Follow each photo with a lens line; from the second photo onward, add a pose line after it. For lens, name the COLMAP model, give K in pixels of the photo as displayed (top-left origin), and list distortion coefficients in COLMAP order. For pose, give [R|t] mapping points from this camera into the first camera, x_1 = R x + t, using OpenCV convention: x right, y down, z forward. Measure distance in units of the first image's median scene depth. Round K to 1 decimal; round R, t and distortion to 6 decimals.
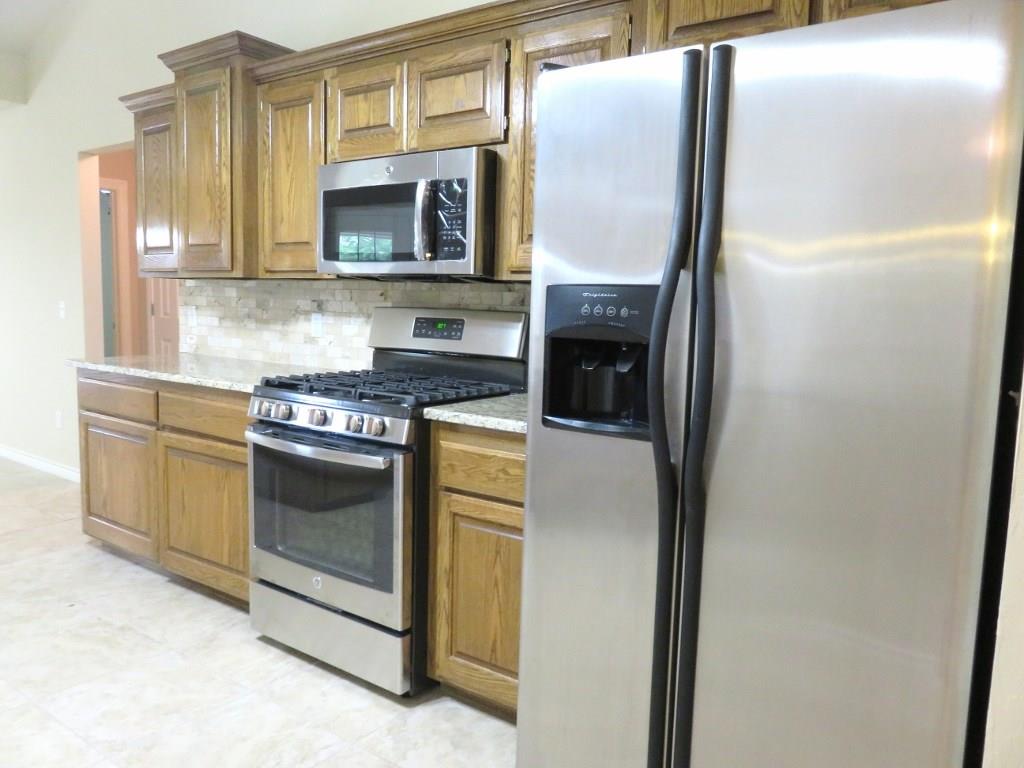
lens RADIAL K [[766.2, 0, 512.0], [0, 766.2, 384.0], [0, 0, 1]] dist [-0.013423, 0.004968]
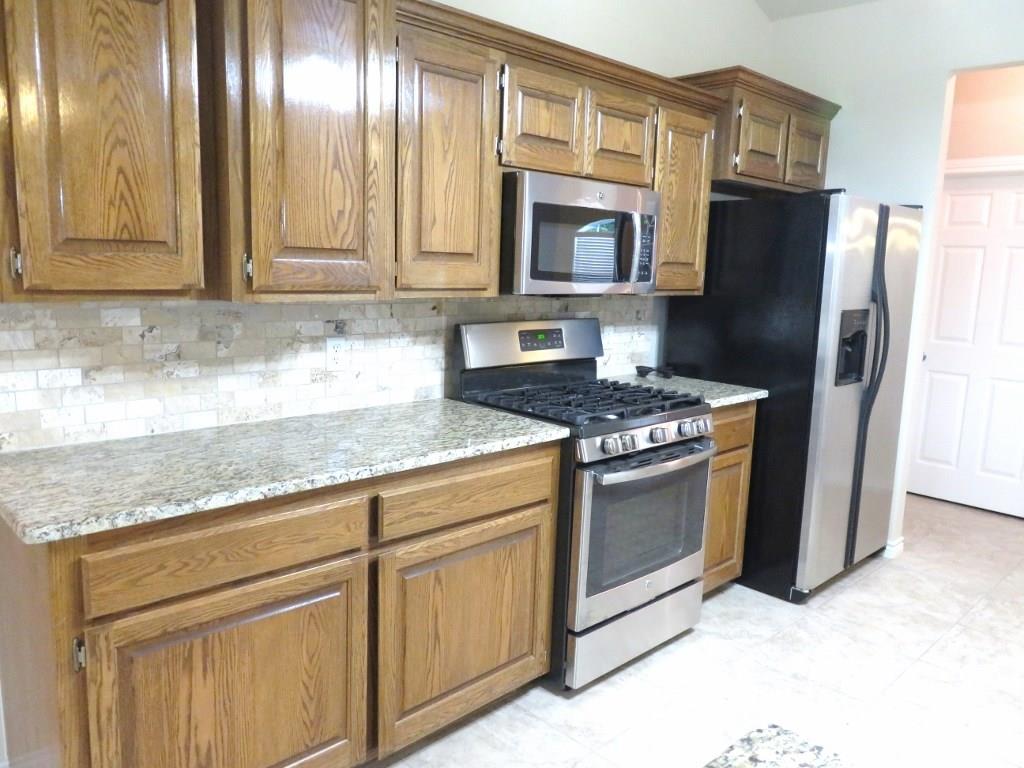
lens RADIAL K [[766.2, 0, 512.0], [0, 766.2, 384.0], [0, 0, 1]] dist [-0.013423, 0.004968]
pose [[0.181424, -0.176870, 0.967369, -0.946758], [0.077392, 0.983210, 0.165252, -0.158854], [-0.980355, 0.044887, 0.192066, 0.708009]]
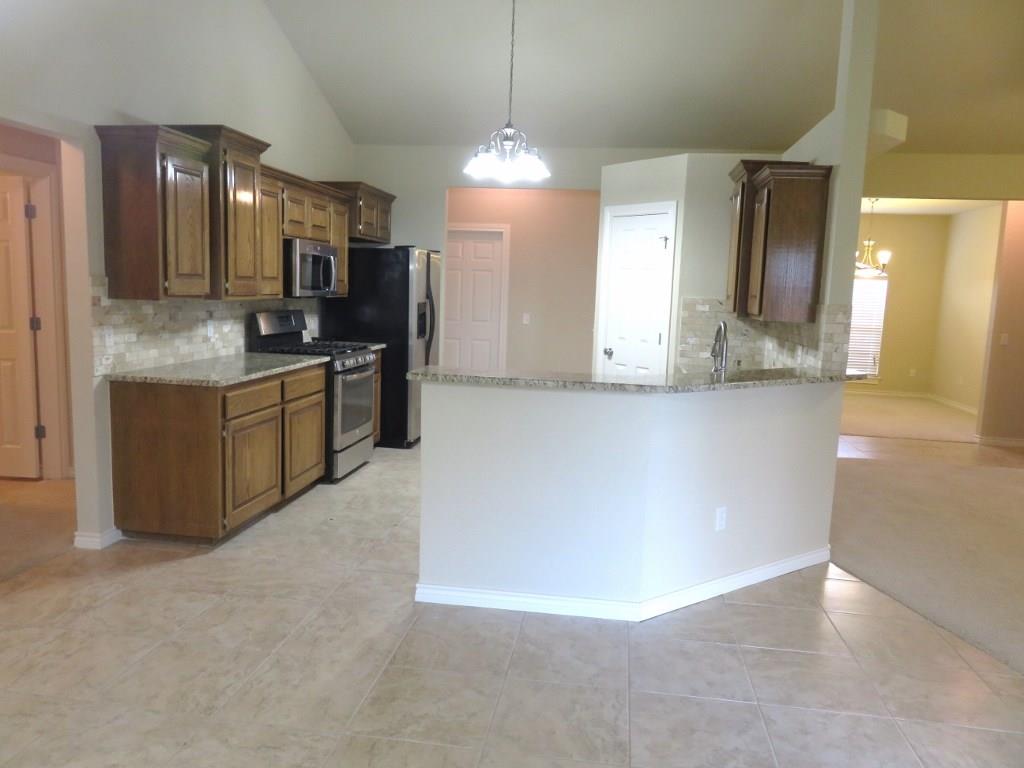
lens RADIAL K [[766.2, 0, 512.0], [0, 766.2, 384.0], [0, 0, 1]] dist [-0.013423, 0.004968]
pose [[-0.460149, -0.154521, 0.874292, -1.803593], [0.047923, 0.978980, 0.198246, -0.234406], [-0.886548, 0.133121, -0.443071, 1.163423]]
